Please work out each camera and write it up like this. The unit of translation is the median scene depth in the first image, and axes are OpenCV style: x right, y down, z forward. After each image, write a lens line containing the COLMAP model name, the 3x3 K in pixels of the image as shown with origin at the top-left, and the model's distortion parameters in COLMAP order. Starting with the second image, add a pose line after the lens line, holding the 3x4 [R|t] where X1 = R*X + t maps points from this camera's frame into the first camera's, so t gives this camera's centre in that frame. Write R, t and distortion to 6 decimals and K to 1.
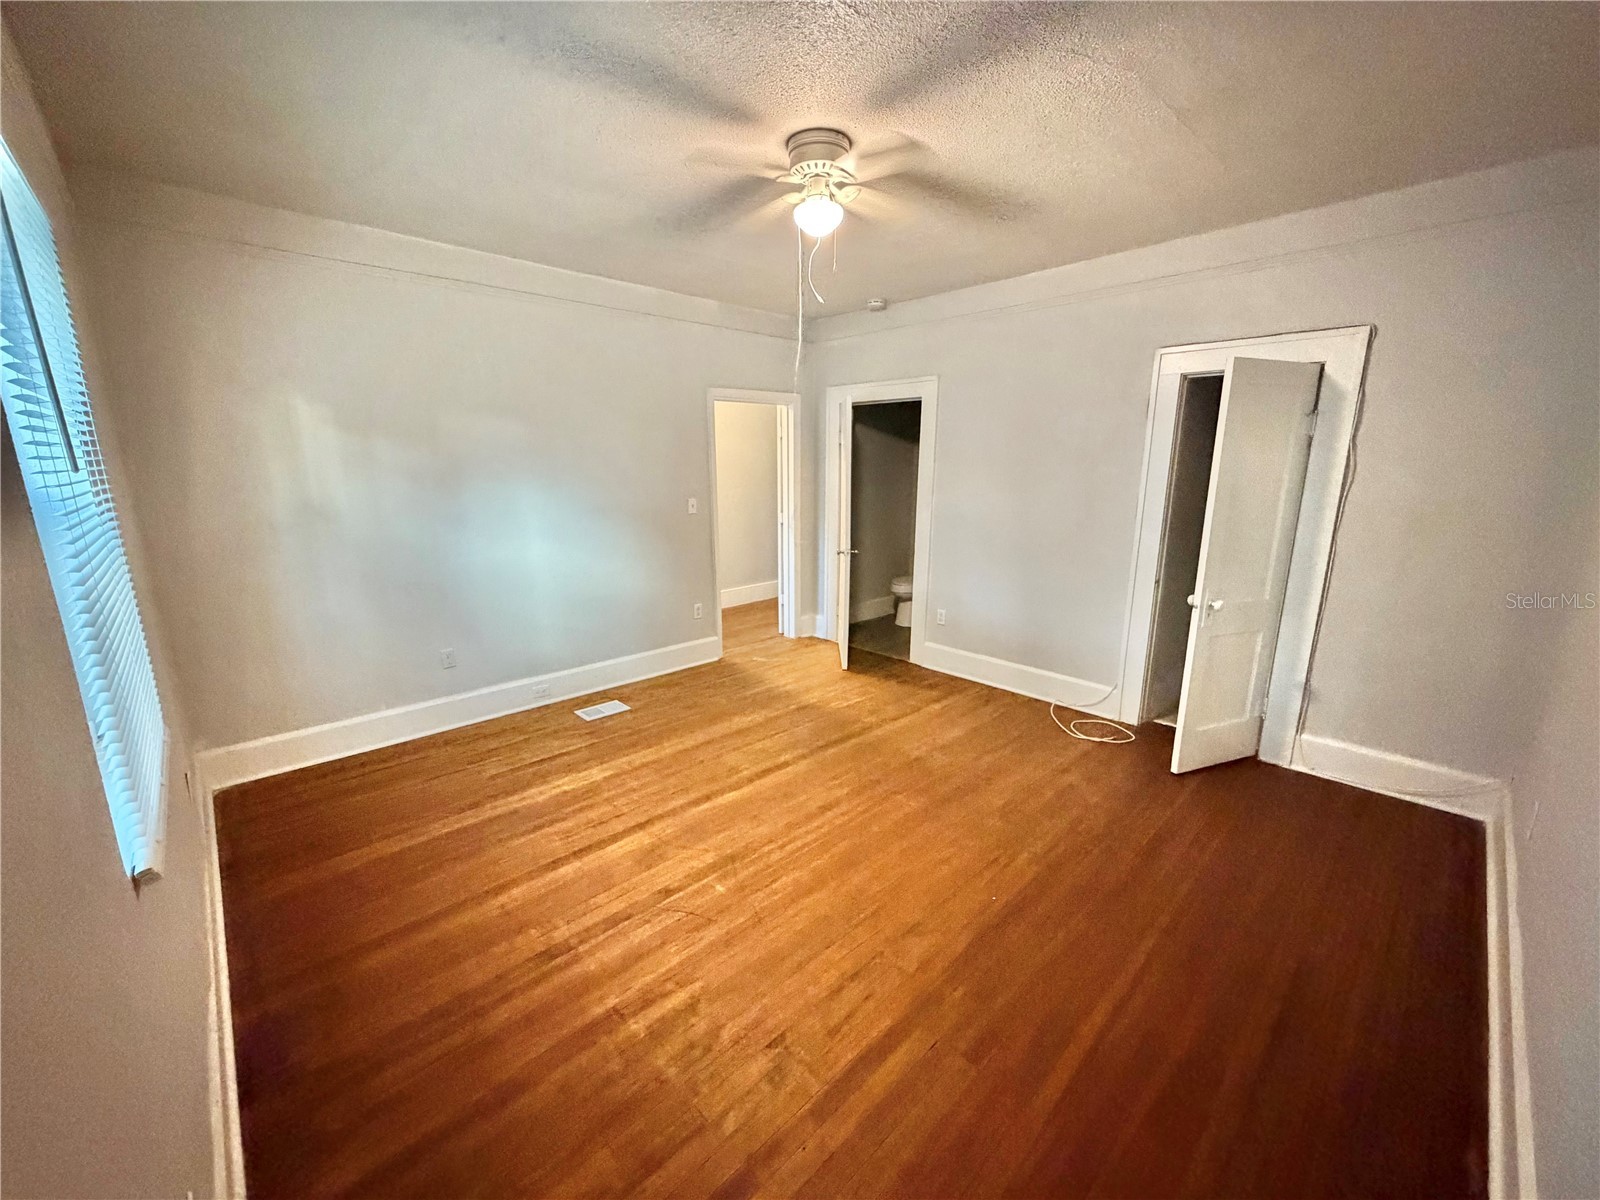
lens RADIAL K [[638.9, 0, 797.9], [0, 638.9, 603.3], [0, 0, 1]] dist [0.003574, 0.000327]
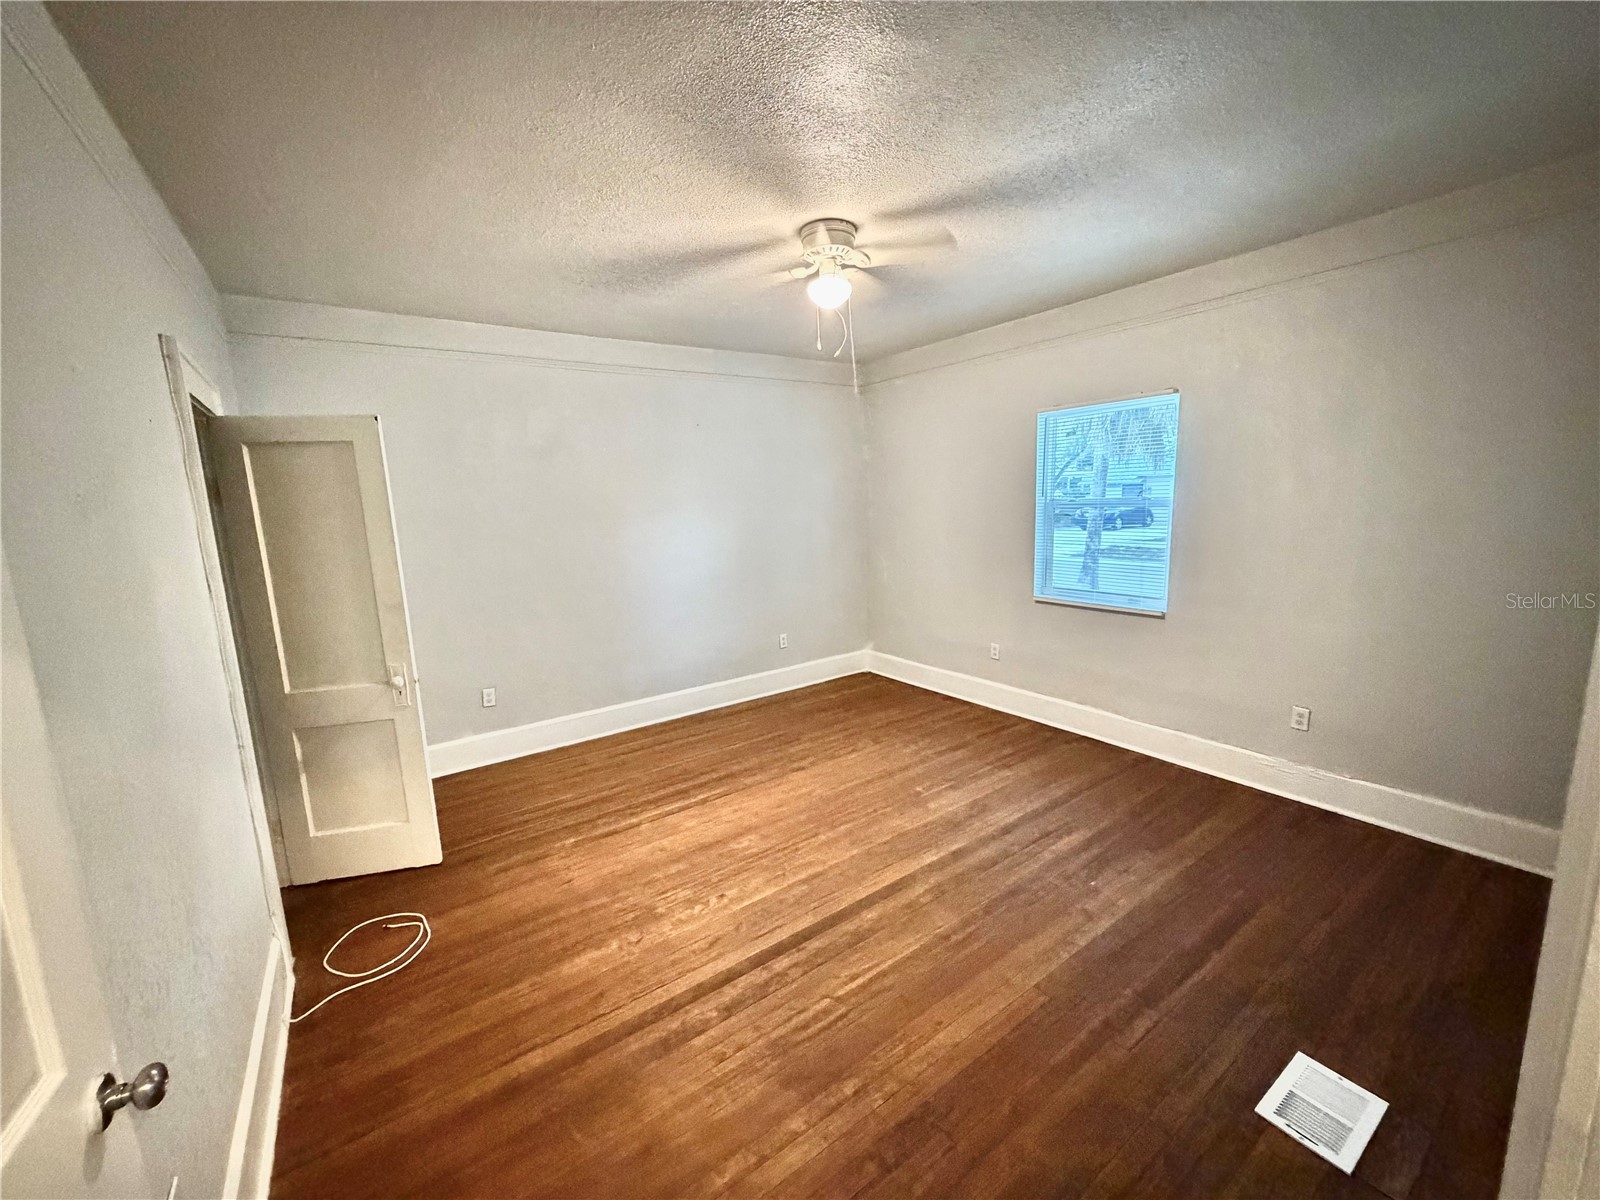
lens RADIAL K [[638.9, 0, 799.8], [0, 638.9, 598.9], [0, 0, 1]] dist [0.003574, 0.000327]
pose [[-0.988487, 0.024694, 0.149279, -0.067119], [0.078898, 0.925969, 0.369265, -0.415501], [-0.129109, 0.376792, -0.917256, 1.776009]]
